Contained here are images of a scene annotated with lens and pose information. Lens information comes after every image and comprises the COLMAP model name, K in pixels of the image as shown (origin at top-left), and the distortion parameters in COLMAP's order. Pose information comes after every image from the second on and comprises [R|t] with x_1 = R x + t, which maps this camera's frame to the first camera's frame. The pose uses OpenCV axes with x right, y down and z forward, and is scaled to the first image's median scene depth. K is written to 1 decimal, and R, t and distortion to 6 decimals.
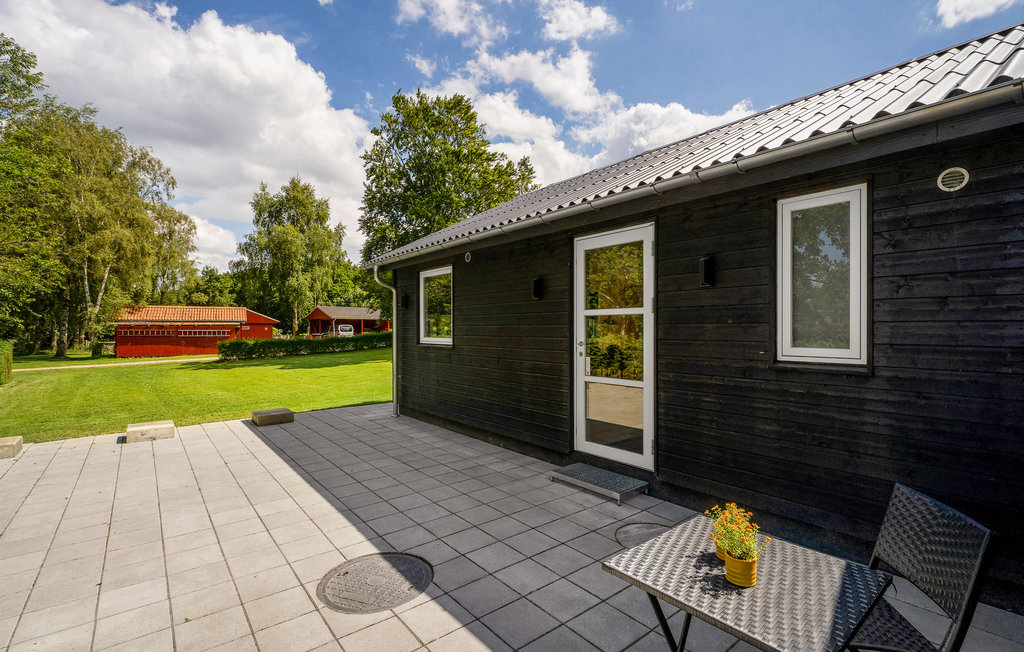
lens RADIAL K [[464.0, 0, 511.3], [0, 464.0, 324.9], [0, 0, 1]] dist [-0.003597, -0.000389]
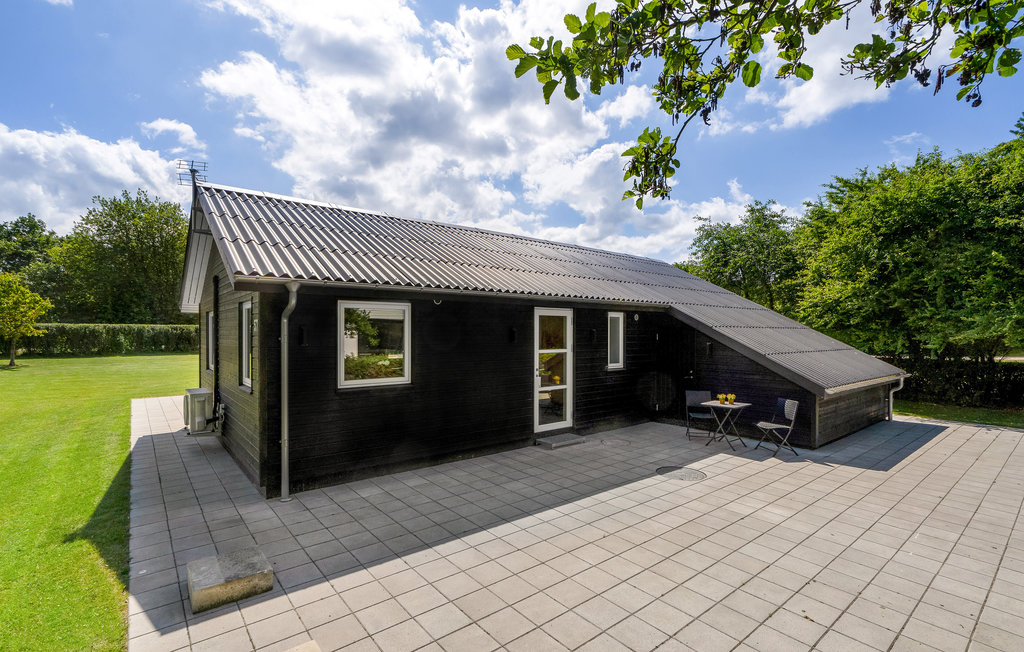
lens RADIAL K [[464.0, 0, 510.6], [0, 464.0, 333.6], [0, 0, 1]] dist [-0.003597, -0.000389]
pose [[-0.004316, 0.004545, 0.999980, -1.827835], [-0.009768, 0.999942, -0.004587, -0.096287], [-0.999943, -0.009788, -0.004272, 1.303293]]
